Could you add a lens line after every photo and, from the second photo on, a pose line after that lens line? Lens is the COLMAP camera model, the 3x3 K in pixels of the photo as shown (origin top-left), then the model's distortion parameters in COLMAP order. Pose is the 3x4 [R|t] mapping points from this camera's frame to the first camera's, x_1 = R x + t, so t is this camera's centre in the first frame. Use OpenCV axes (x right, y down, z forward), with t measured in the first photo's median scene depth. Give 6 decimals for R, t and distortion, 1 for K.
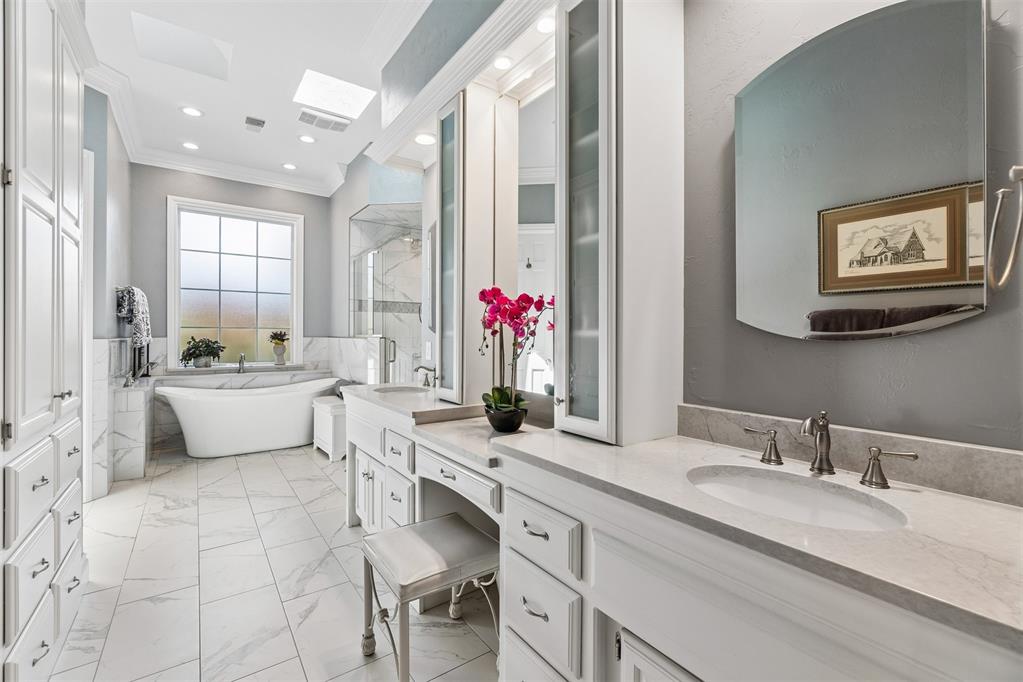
lens RADIAL K [[441.4, 0, 511.3], [0, 441.4, 337.3], [0, 0, 1]] dist [-0.007682, 0.001340]
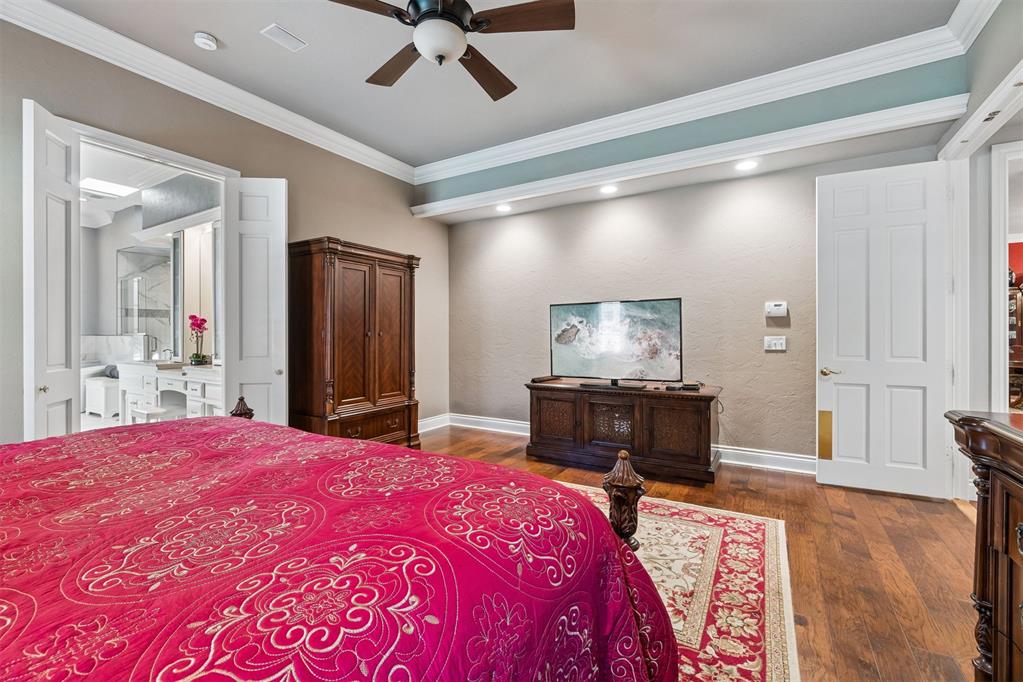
lens RADIAL K [[441.4, 0, 507.1], [0, 441.4, 339.0], [0, 0, 1]] dist [-0.007682, 0.001340]
pose [[0.924990, -0.002904, 0.379981, 0.253237], [0.001162, 0.999988, 0.004814, 0.006992], [-0.379991, -0.004011, 0.924982, -0.775786]]
